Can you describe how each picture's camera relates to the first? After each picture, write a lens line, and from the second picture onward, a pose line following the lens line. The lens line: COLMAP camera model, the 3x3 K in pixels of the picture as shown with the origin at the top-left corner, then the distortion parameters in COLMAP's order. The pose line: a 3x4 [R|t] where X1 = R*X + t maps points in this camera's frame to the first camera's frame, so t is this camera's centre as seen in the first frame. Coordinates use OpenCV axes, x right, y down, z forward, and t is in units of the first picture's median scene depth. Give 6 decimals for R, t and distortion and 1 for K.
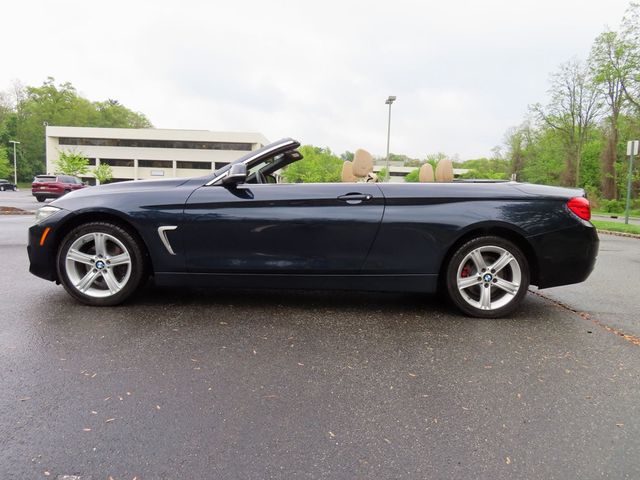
lens RADIAL K [[461.4, 0, 320.5], [0, 461.4, 244.7], [0, 0, 1]] dist [-0.012010, 0.018774]
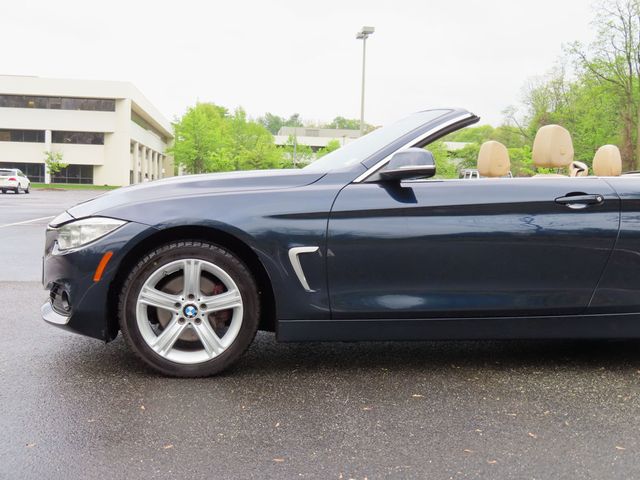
lens RADIAL K [[766.3, 0, 319.2], [0, 766.3, 240.4], [0, 0, 1]] dist [0.013943, 0.000000]
pose [[0.991058, -0.016127, 0.132451, -0.398703], [0.020693, 0.999235, -0.033170, -0.012026], [-0.131814, 0.035614, 0.990634, -0.047447]]
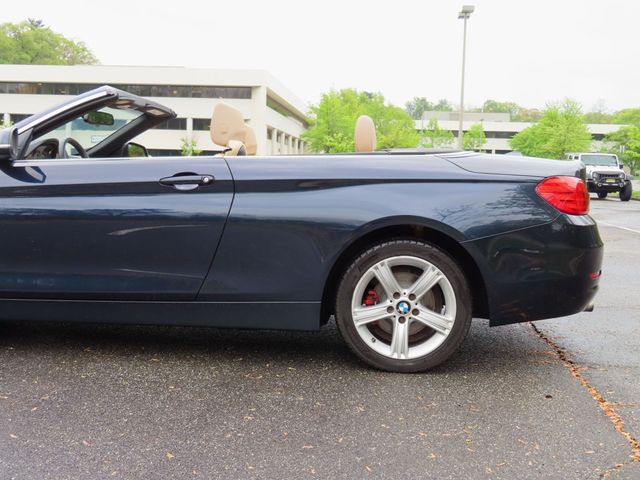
lens RADIAL K [[766.3, 0, 323.1], [0, 766.3, 239.2], [0, 0, 1]] dist [0.013943, 0.000000]
pose [[0.997414, 0.000290, -0.071867, 0.301575], [-0.001574, 0.999840, -0.017806, -0.001292], [0.071850, 0.017874, 0.997255, -0.039670]]
